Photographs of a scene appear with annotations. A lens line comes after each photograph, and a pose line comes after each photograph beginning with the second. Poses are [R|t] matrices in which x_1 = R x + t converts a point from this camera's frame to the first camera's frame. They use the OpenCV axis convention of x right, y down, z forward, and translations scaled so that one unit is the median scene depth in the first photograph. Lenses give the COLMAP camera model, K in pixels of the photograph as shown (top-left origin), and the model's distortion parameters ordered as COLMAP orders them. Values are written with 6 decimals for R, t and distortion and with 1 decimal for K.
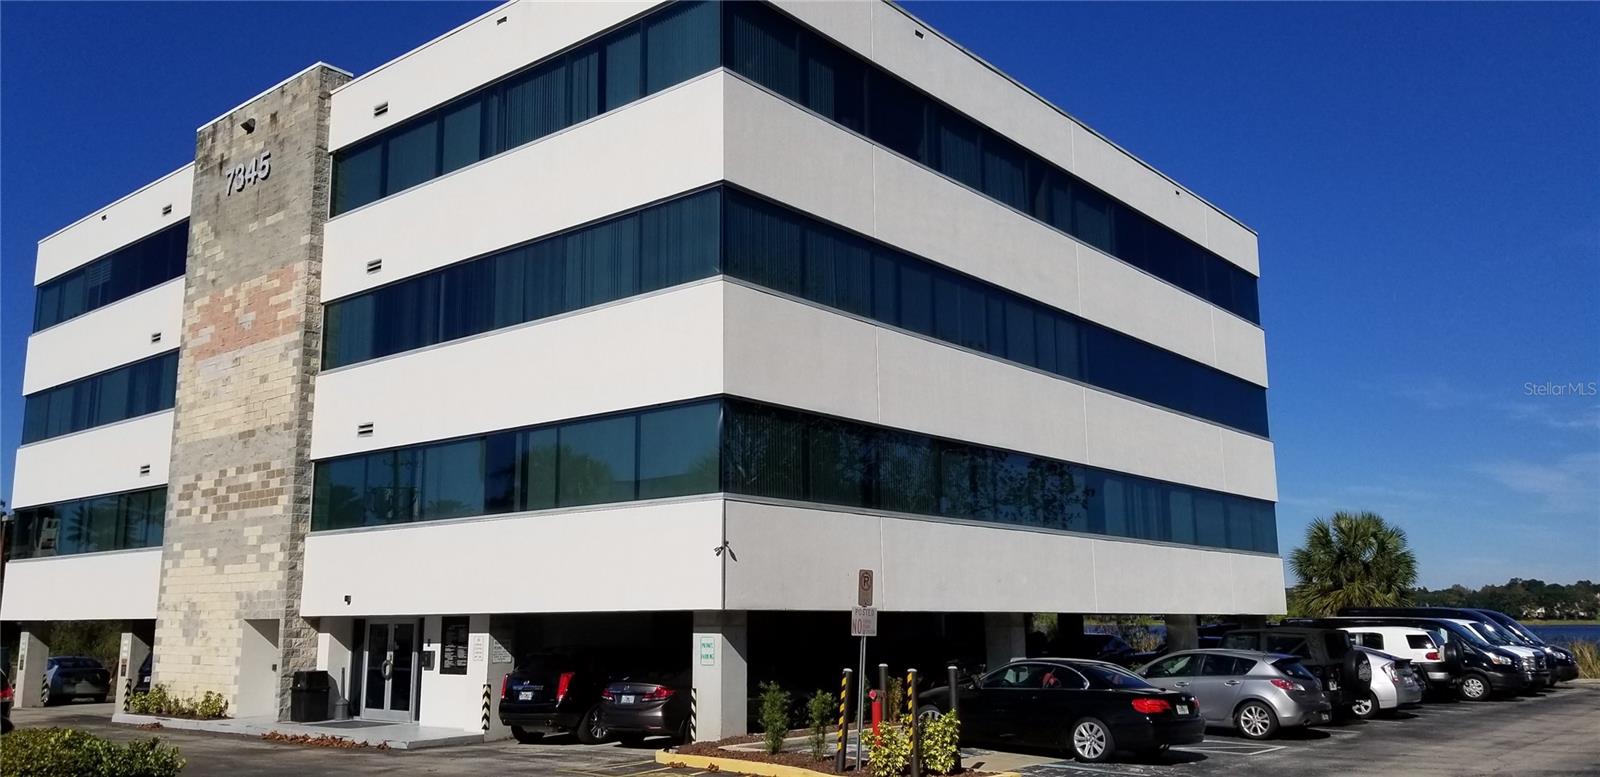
lens RADIAL K [[1245.7, 0, 800.0], [0, 1245.7, 388.5], [0, 0, 1]] dist [0.002682, -0.045720]
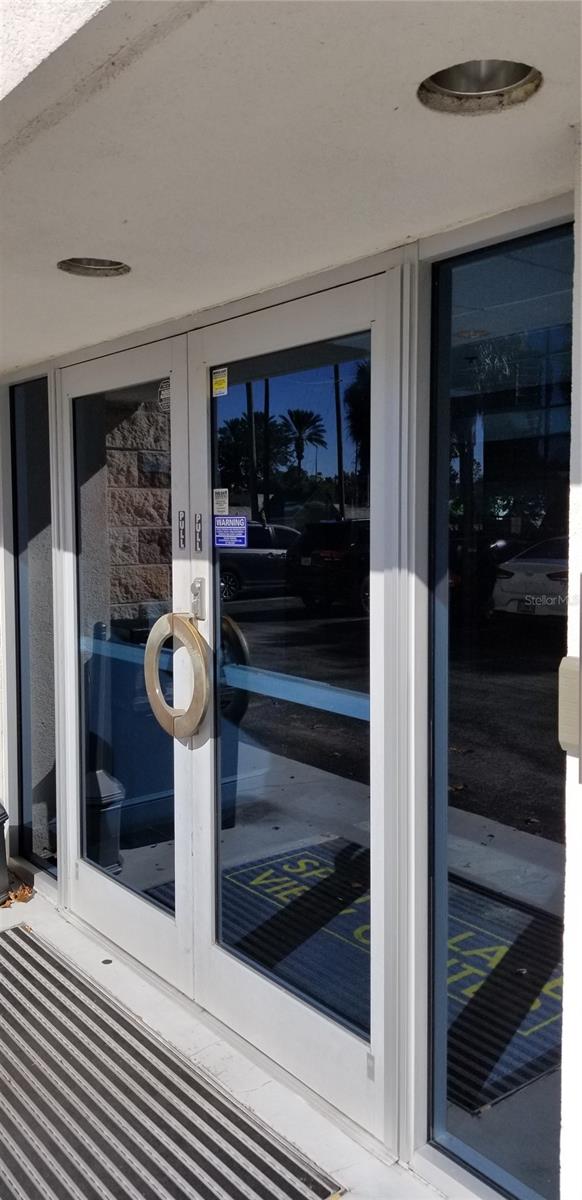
lens RADIAL K [[941.8, 0, 319.3], [0, 941.8, 598.4], [0, 0, 1]] dist [0.003616, -0.062136]
pose [[0.983122, 0.020386, -0.181810, -0.278294], [0.027968, 0.965343, 0.259480, 0.176992], [0.180799, -0.260186, 0.948480, 0.848117]]
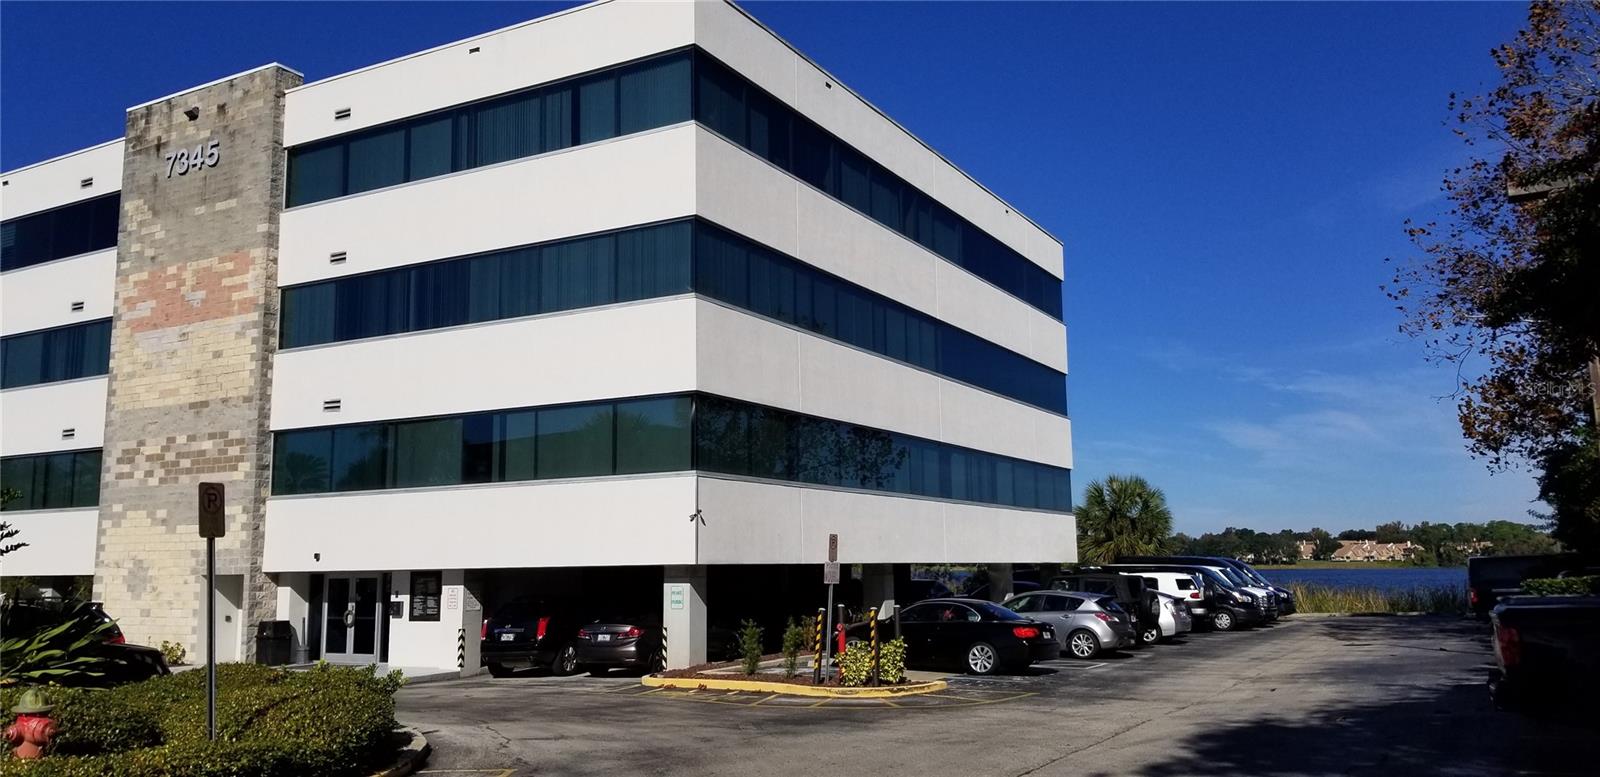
lens RADIAL K [[1255.8, 0, 825.4], [0, 1255.8, 376.0], [0, 0, 1]] dist [0.003616, -0.062136]
pose [[0.977955, 0.023032, 0.207542, -0.142502], [-0.029575, 0.999157, 0.028475, -0.036382], [-0.206711, -0.033986, 0.977812, -0.180899]]
